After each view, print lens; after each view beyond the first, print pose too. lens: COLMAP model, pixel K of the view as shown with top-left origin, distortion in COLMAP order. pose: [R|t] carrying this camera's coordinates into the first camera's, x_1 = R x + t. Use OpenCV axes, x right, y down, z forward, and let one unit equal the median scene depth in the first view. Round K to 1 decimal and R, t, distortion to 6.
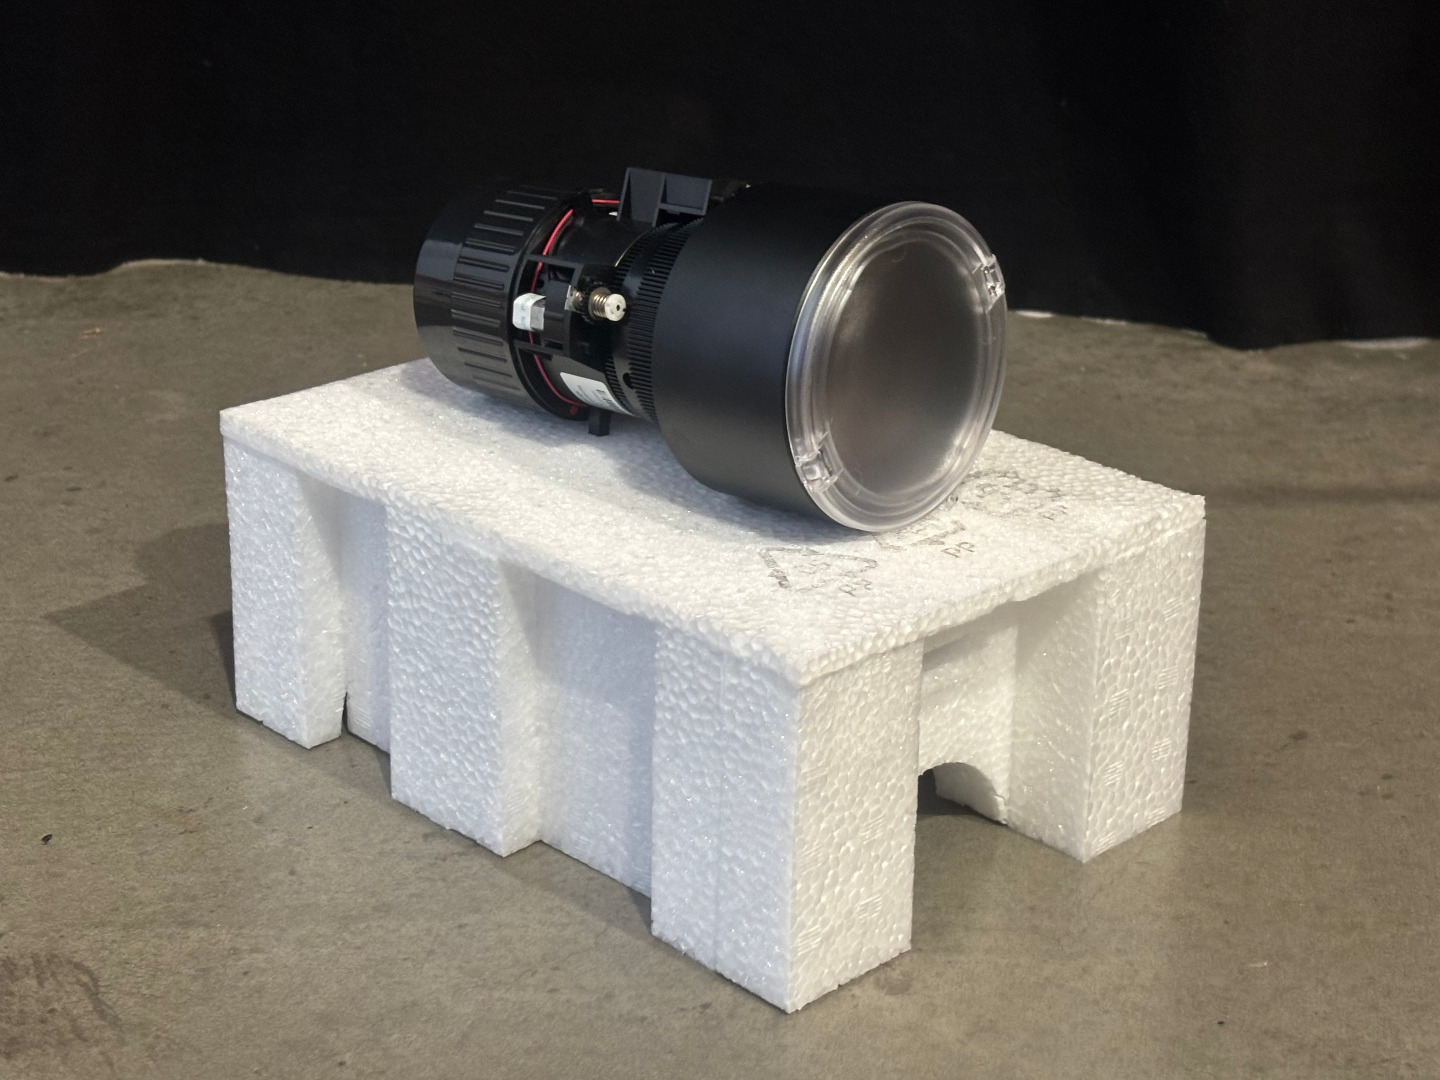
lens RADIAL K [[2520.9, 0, 737.5], [0, 2520.9, 557.3], [0, 0, 1]] dist [0.068009, 0.000000]
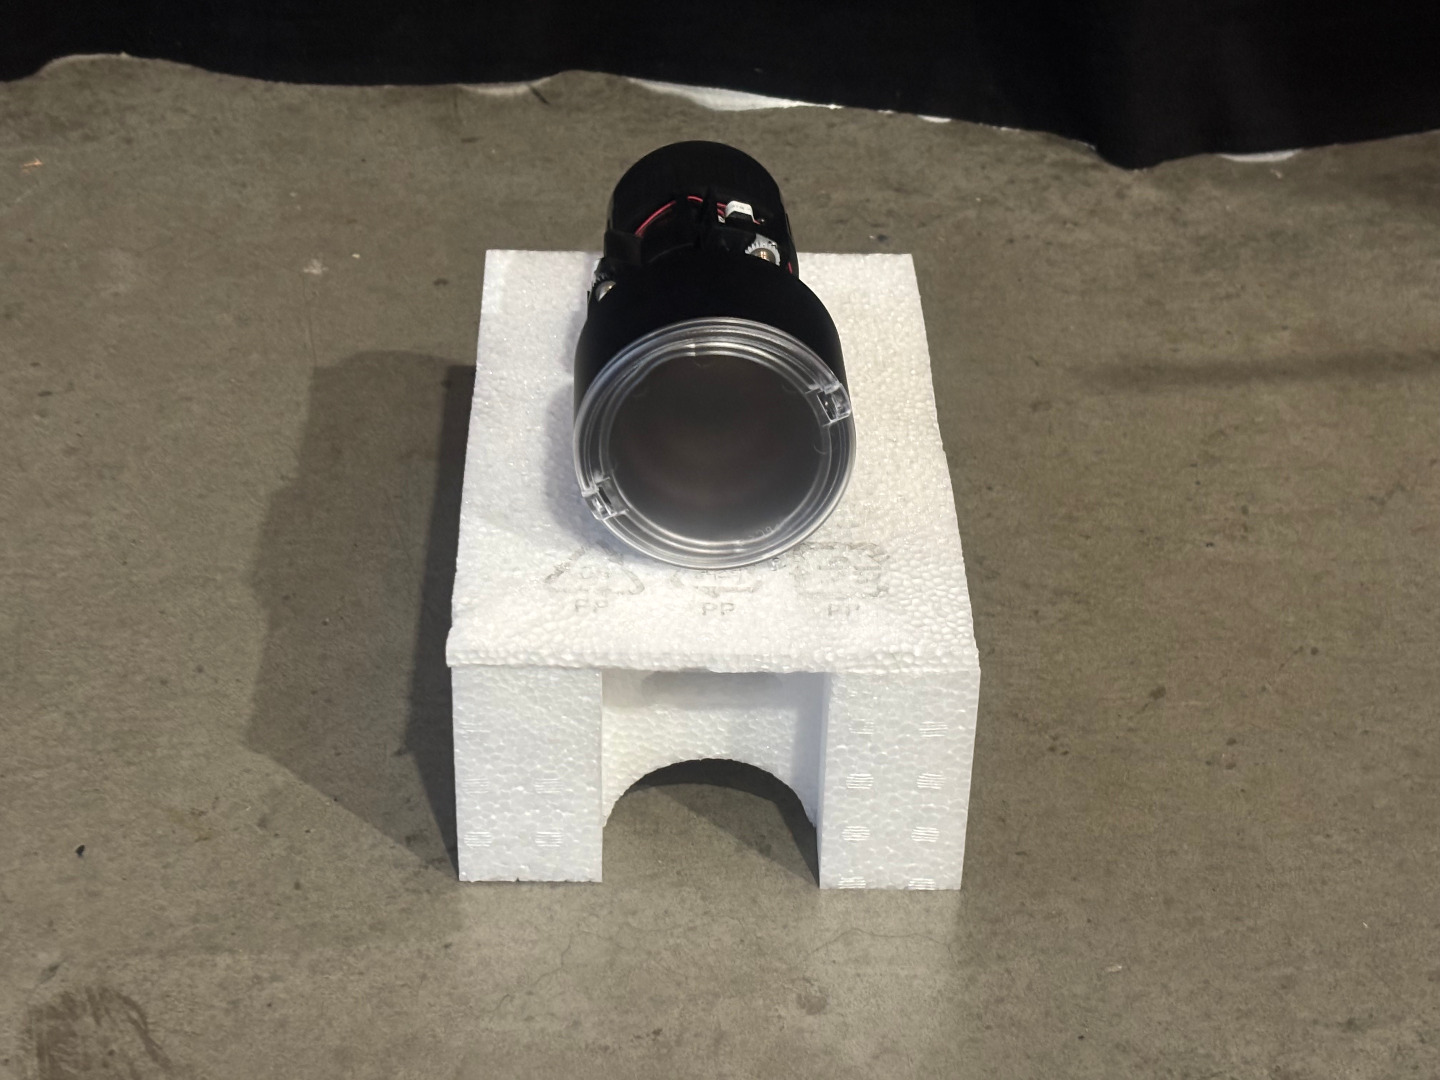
lens RADIAL K [[2520.9, 0, 727.5], [0, 2520.9, 568.8], [0, 0, 1]] dist [0.068009, 0.000000]
pose [[0.999132, -0.017473, 0.037817, -0.019439], [0.007463, 0.968175, 0.250163, -0.316098], [-0.040985, -0.249664, 0.967465, -0.105166]]
